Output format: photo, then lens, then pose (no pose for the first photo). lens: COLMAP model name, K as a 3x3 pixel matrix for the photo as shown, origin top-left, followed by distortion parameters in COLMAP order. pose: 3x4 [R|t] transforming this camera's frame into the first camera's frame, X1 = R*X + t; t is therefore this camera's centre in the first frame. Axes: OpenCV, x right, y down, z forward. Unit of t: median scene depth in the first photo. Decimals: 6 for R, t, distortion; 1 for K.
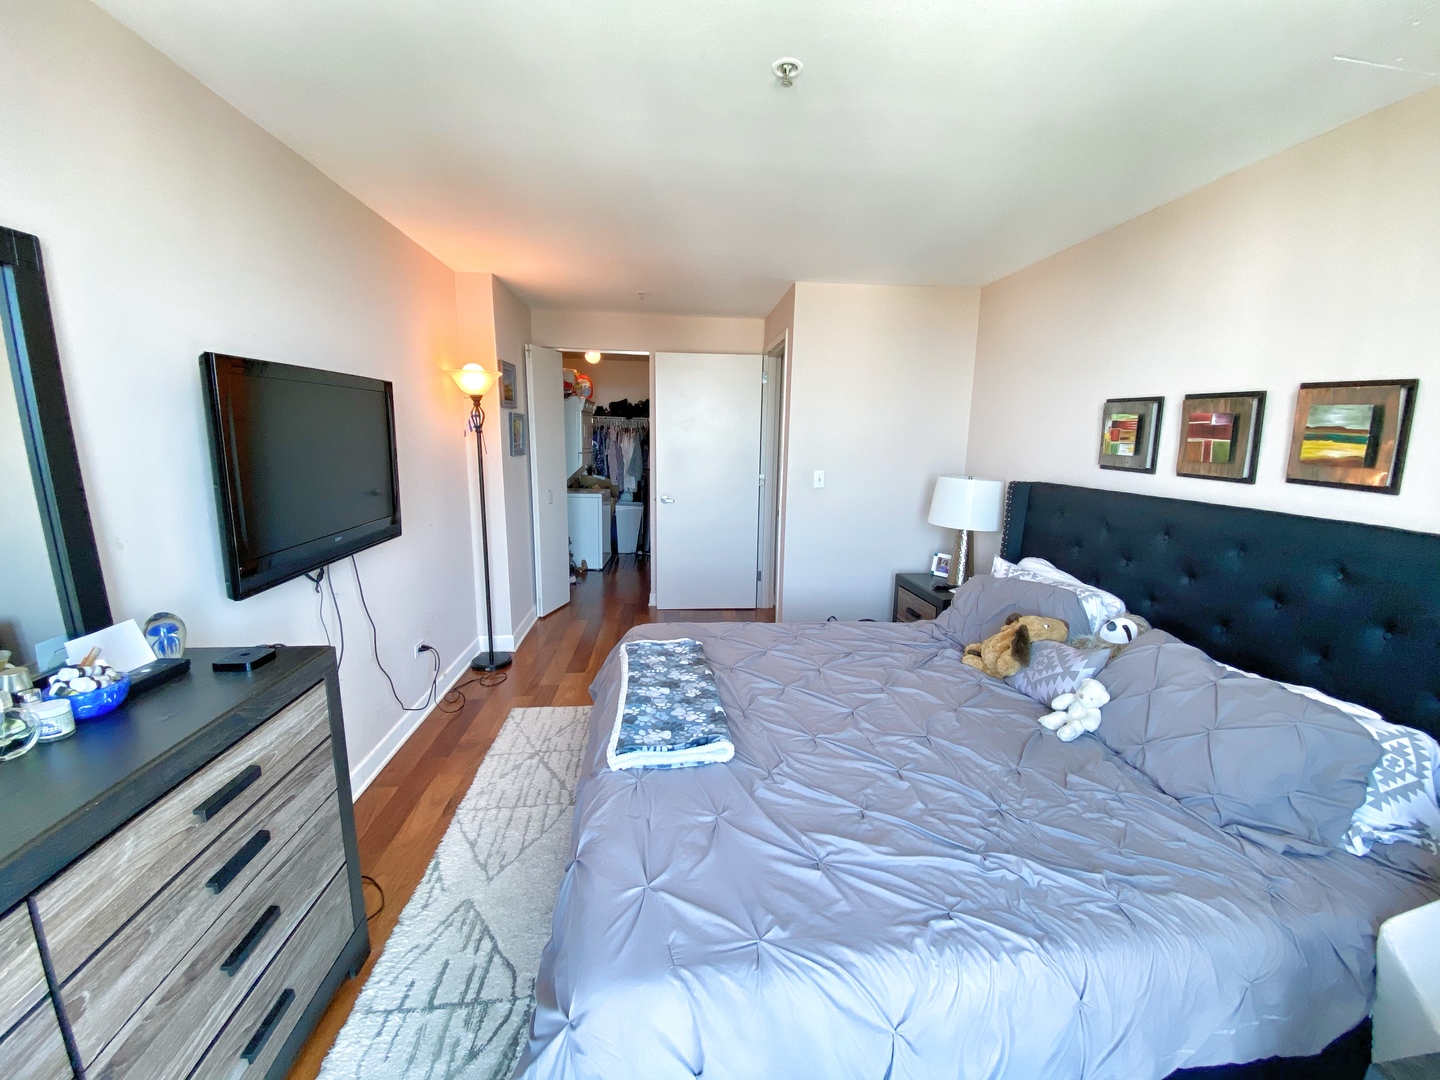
lens RADIAL K [[585.4, 0, 719.1], [0, 585.4, 538.5], [0, 0, 1]] dist [0.021880, -0.020838]
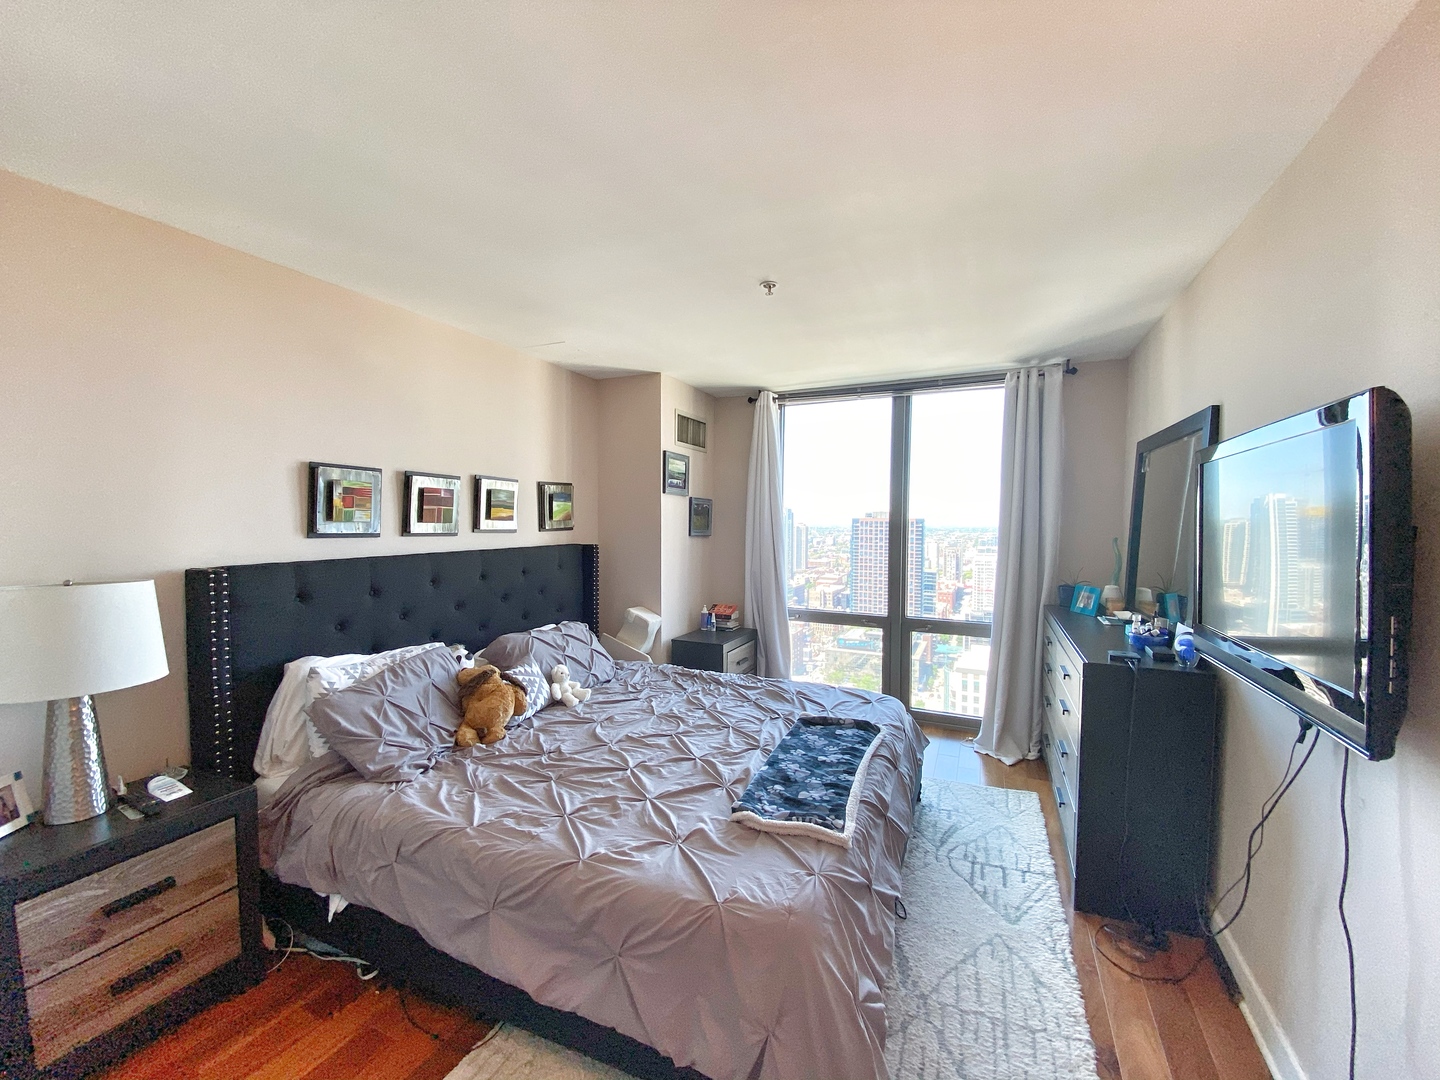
lens RADIAL K [[585.4, 0, 719.1], [0, 585.4, 538.5], [0, 0, 1]] dist [0.021880, -0.020838]
pose [[-0.873381, -0.039063, 0.485469, -0.397692], [0.067346, 0.977516, 0.199815, -0.313222], [-0.482359, 0.207209, -0.851114, 1.801235]]
